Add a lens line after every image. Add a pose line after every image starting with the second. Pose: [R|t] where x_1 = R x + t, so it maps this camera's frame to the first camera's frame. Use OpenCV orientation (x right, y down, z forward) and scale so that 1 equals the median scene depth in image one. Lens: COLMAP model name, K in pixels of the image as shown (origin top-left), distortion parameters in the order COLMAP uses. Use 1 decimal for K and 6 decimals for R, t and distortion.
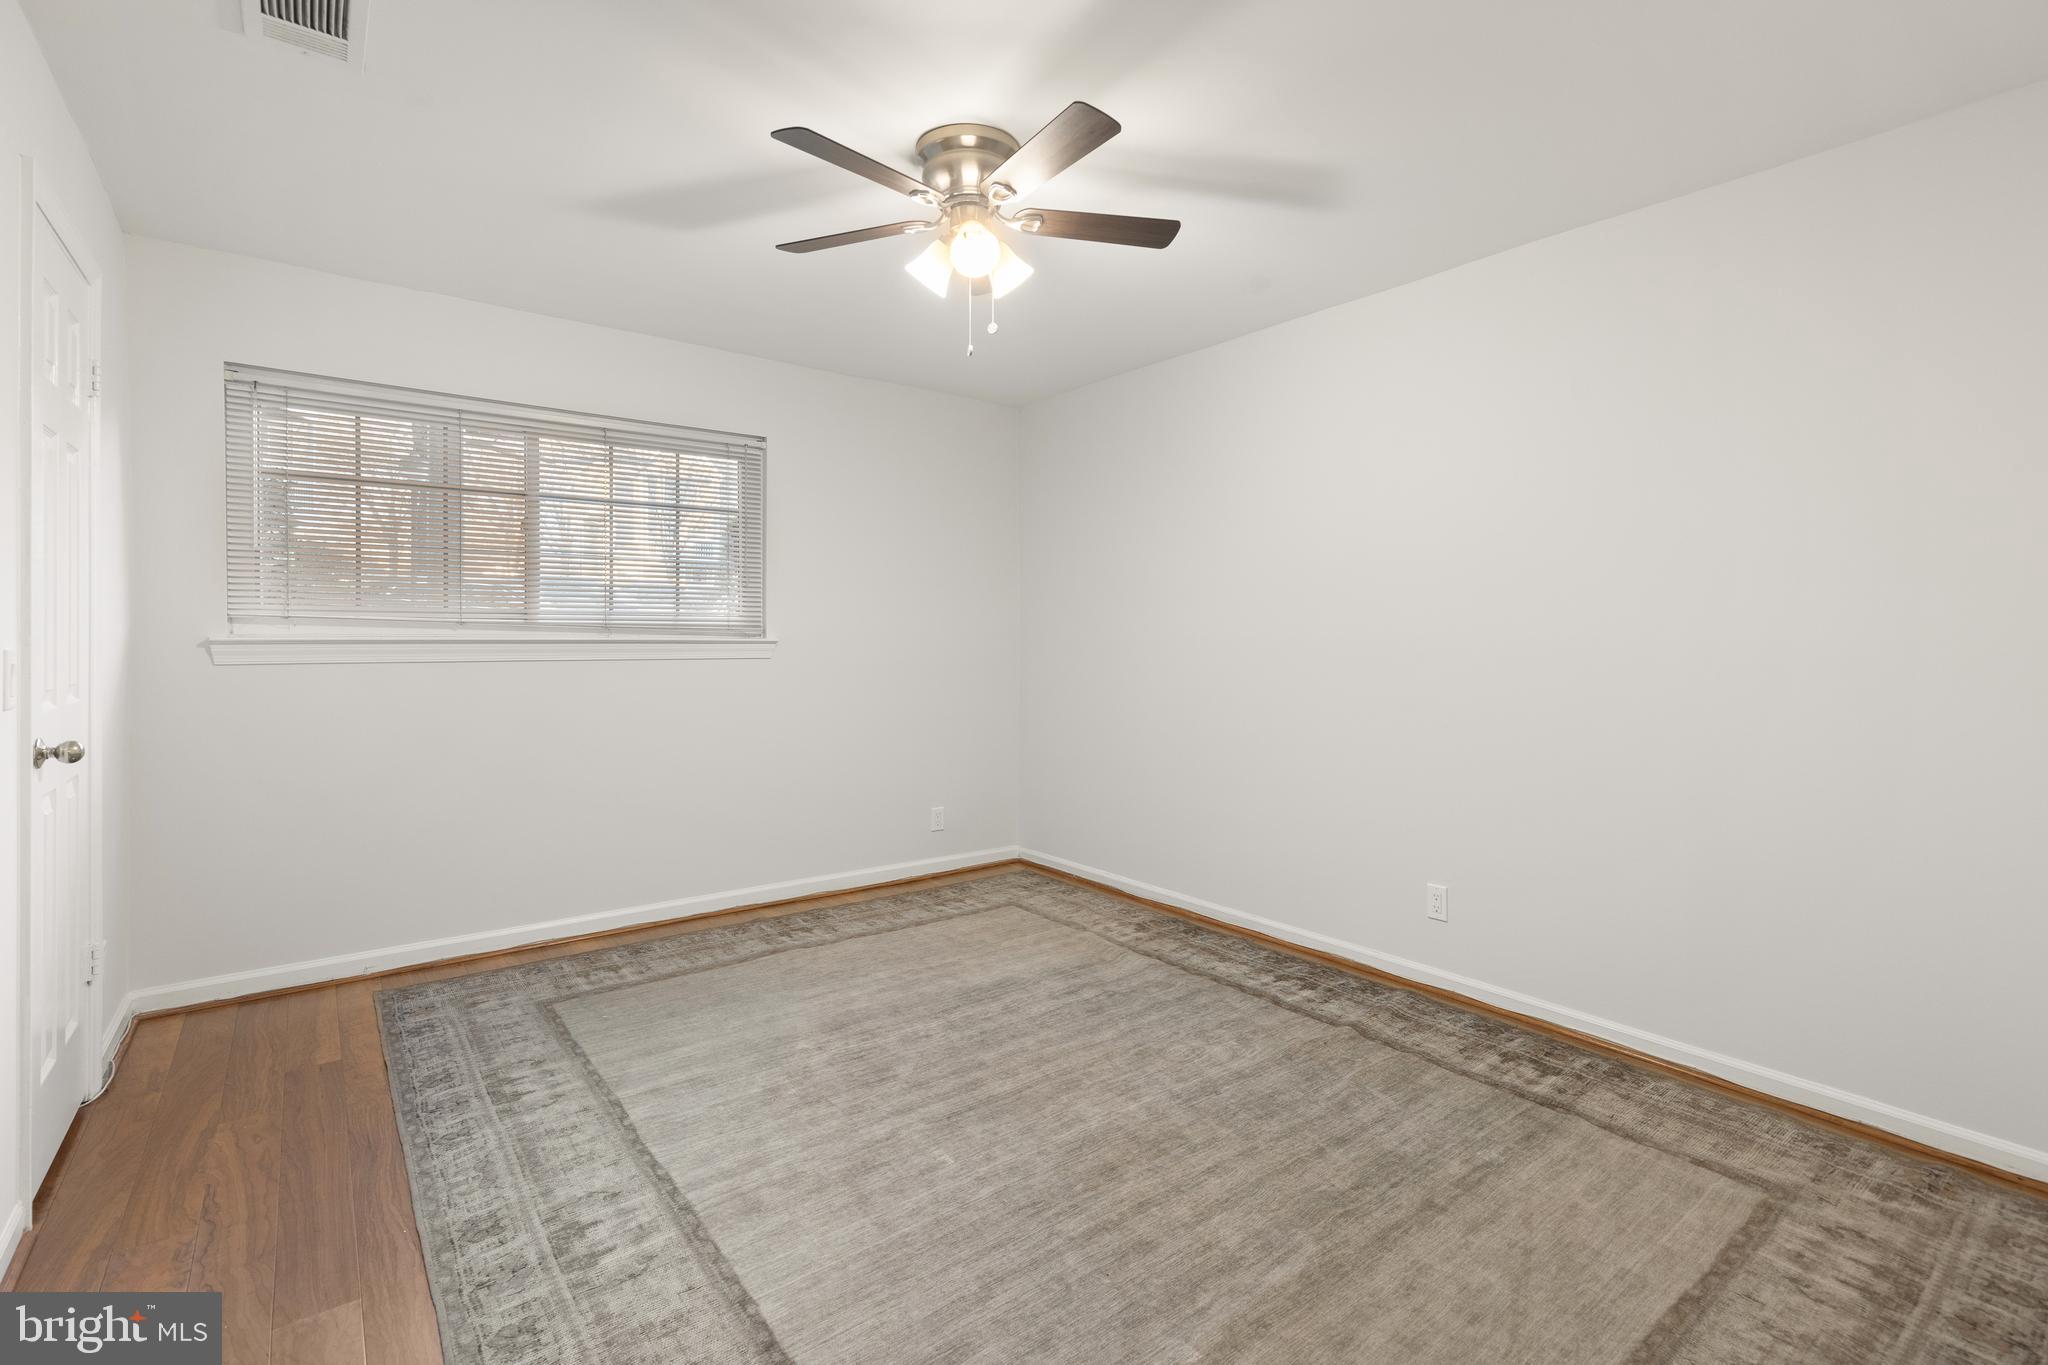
lens RADIAL K [[920.2, 0, 1037.4], [0, 920.2, 672.6], [0, 0, 1]] dist [0.015730, -0.006576]
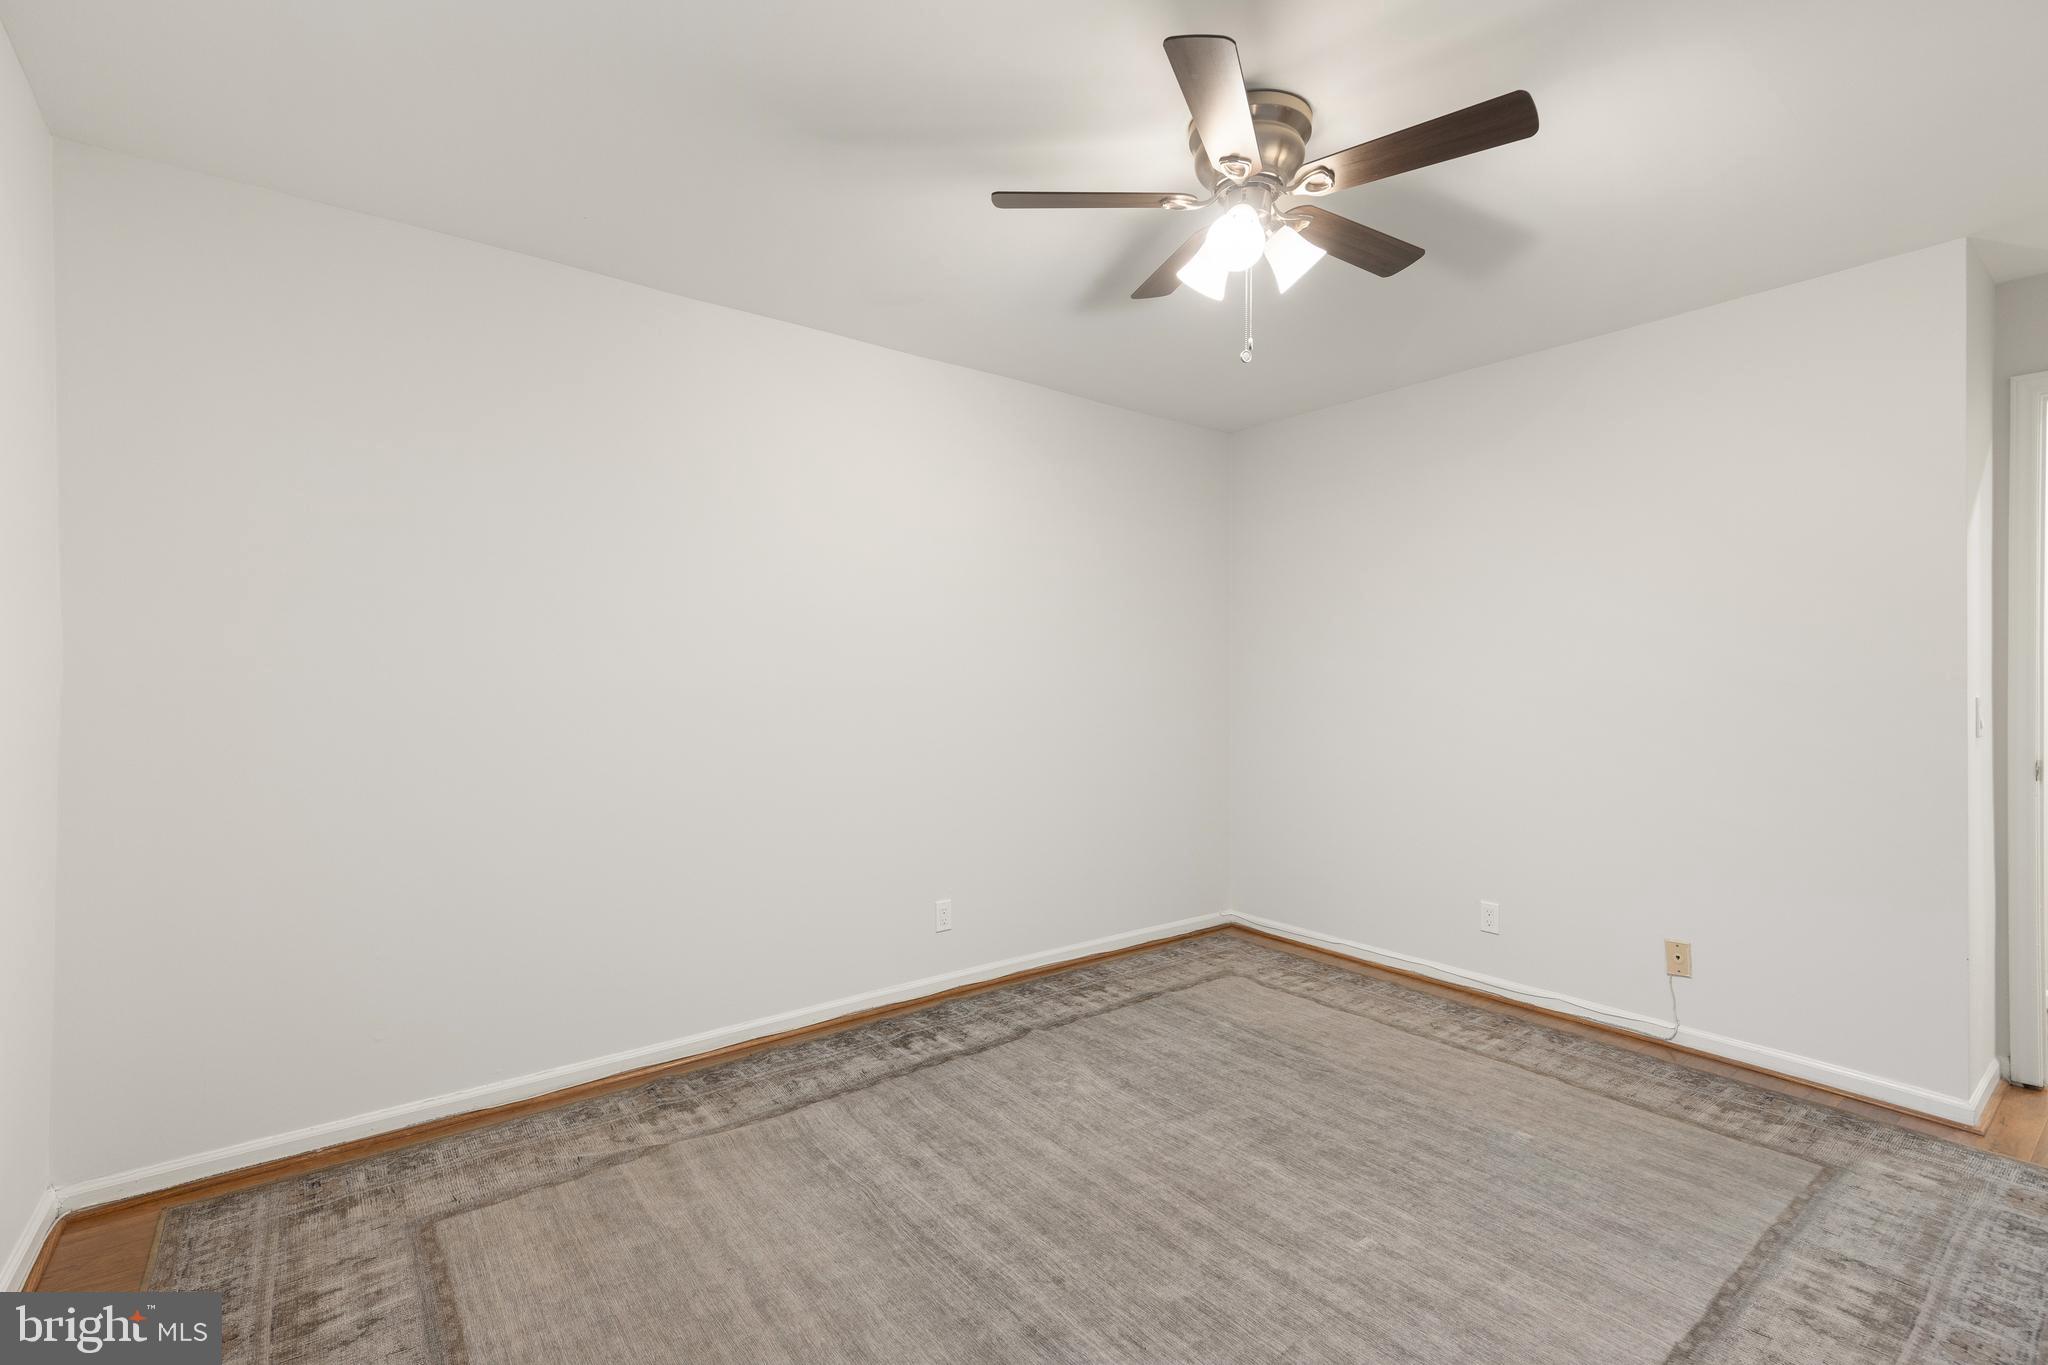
lens RADIAL K [[920.2, 0, 1037.4], [0, 920.2, 672.6], [0, 0, 1]] dist [0.015730, -0.006576]
pose [[0.008671, 0.002139, 0.999960, -0.866171], [0.040304, 0.999184, -0.002487, -0.048276], [-0.999150, 0.040324, 0.008577, 1.085829]]
